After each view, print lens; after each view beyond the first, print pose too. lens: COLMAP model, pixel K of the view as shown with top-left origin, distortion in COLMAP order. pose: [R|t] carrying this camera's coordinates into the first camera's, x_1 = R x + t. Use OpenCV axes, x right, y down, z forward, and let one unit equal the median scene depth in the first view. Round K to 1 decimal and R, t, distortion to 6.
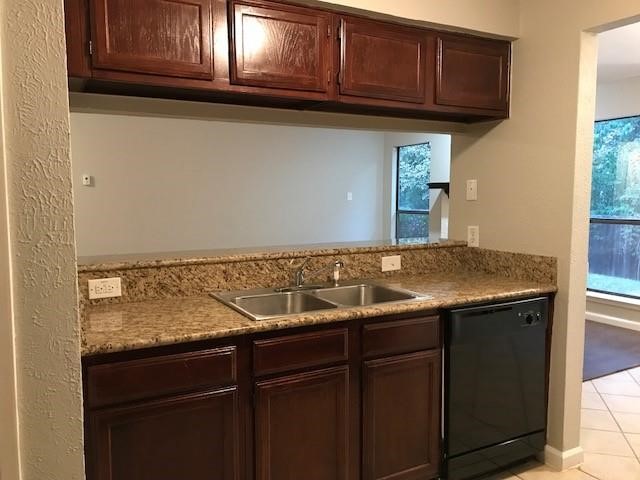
lens RADIAL K [[514.6, 0, 306.8], [0, 514.6, 241.0], [0, 0, 1]] dist [0.072063, -0.078595]
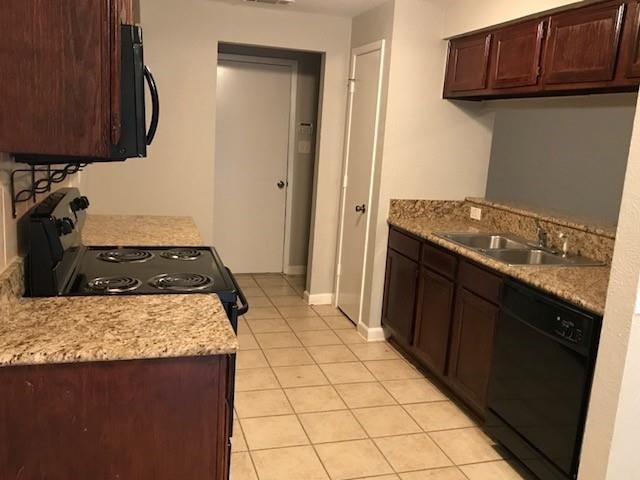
lens RADIAL K [[584.8, 0, 320.5], [0, 584.8, 250.9], [0, 0, 1]] dist [0.002961, -0.000015]
pose [[-0.194137, 0.197526, -0.960882, 1.477425], [-0.145560, 0.962874, 0.227344, -0.143601], [0.970115, 0.184002, -0.158177, 0.766760]]
